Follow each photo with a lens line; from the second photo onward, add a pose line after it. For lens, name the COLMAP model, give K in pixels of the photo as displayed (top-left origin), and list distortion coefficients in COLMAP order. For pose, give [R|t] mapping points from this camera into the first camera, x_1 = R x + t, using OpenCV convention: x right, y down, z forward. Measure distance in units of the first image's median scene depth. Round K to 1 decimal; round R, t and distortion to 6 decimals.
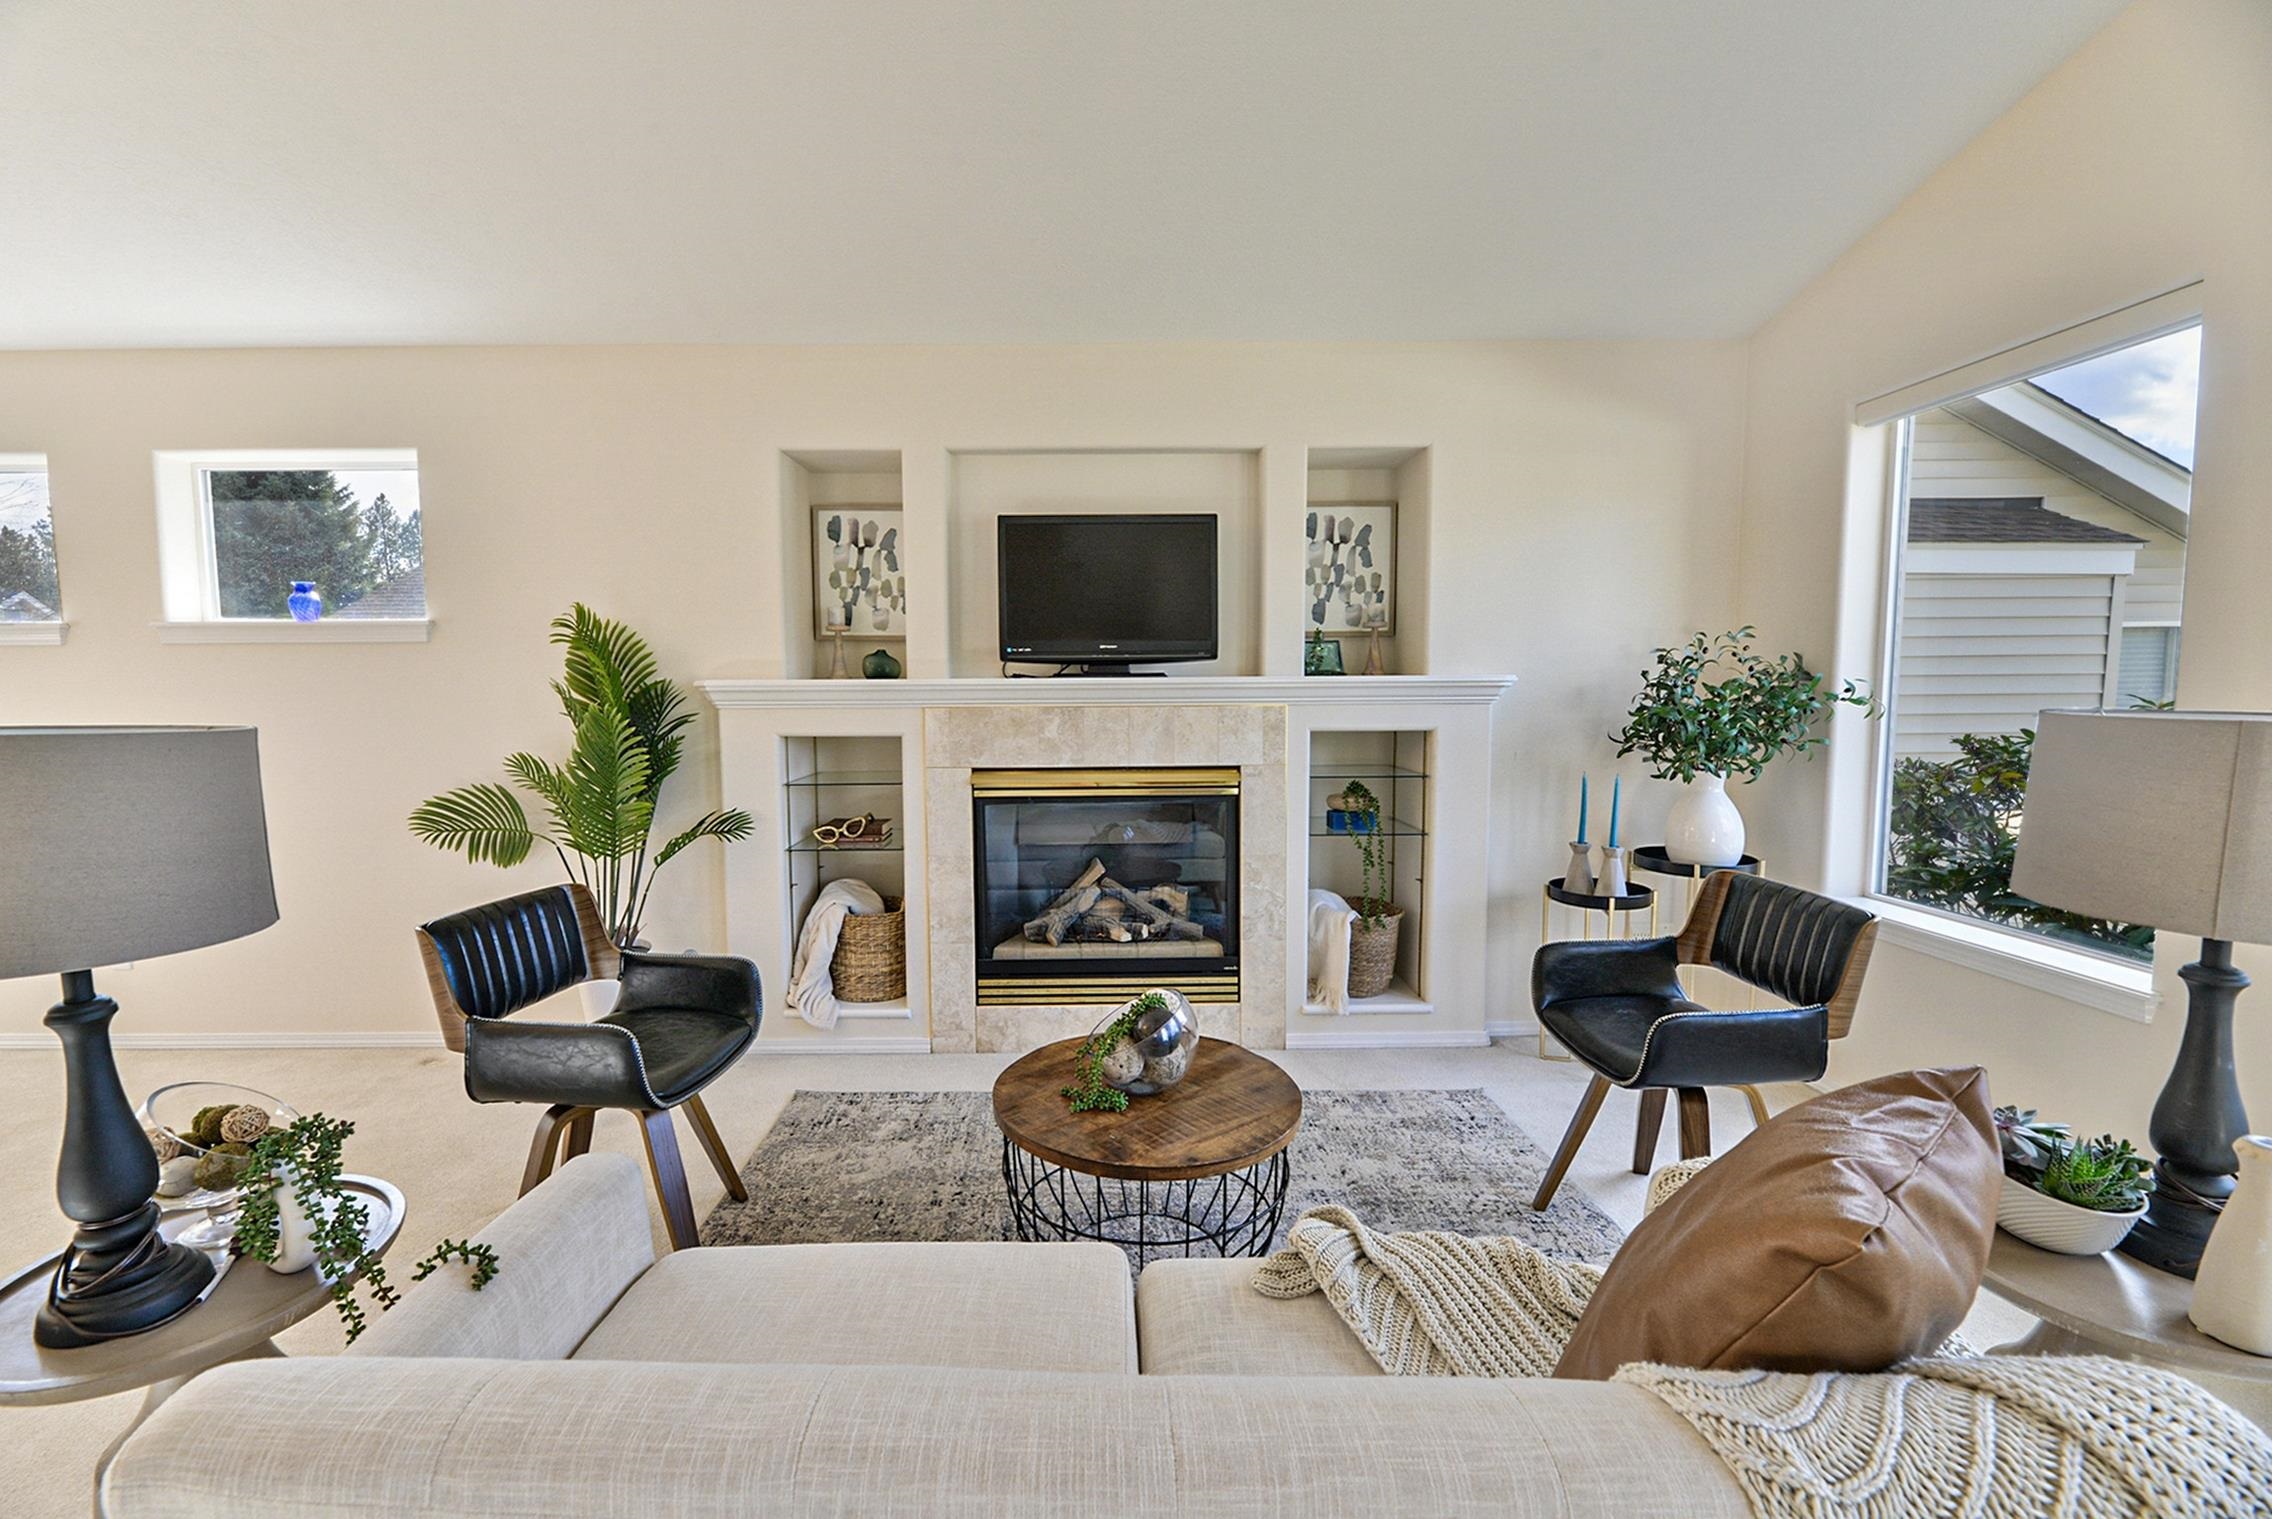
lens RADIAL K [[909.2, 0, 1127.1], [0, 909.2, 753.3], [0, 0, 1]] dist [-0.002314, -0.000699]
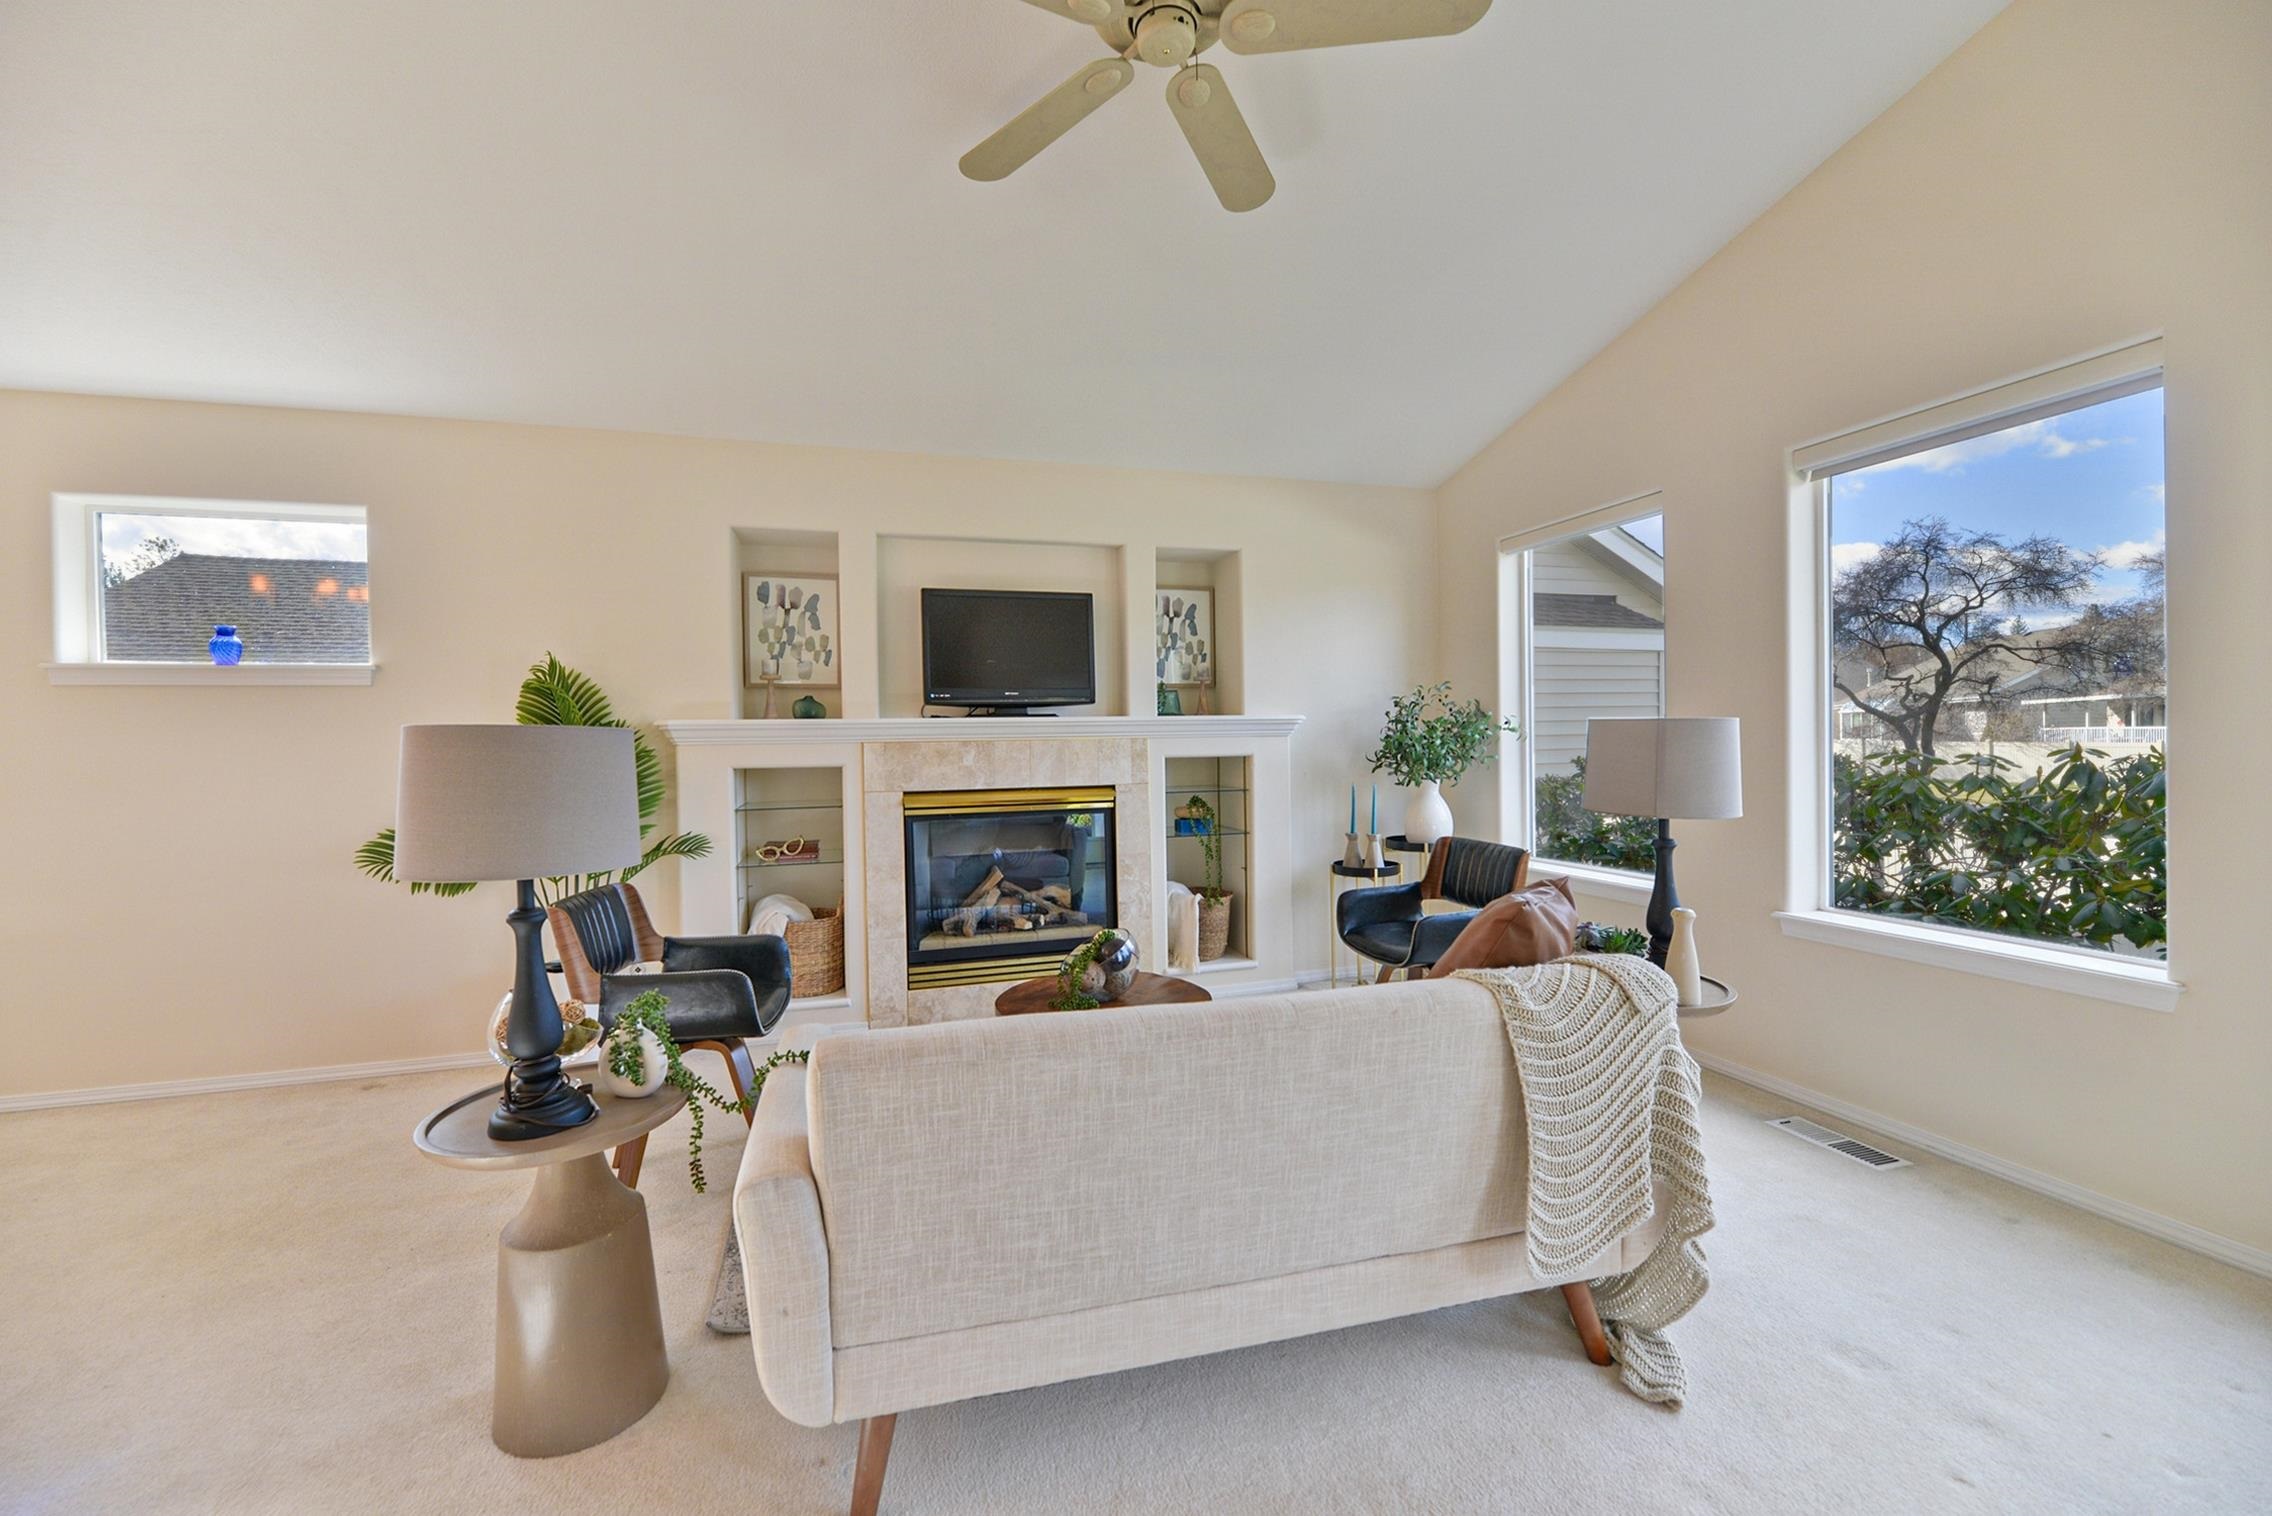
lens RADIAL K [[949.8, 0, 1129.0], [0, 949.8, 756.1], [0, 0, 1]] dist [-0.002284, -0.000420]
pose [[0.957564, -0.013306, 0.287913, -0.245981], [0.032545, 0.997537, -0.062138, 0.057267], [-0.286377, 0.068871, 0.955639, -0.305099]]
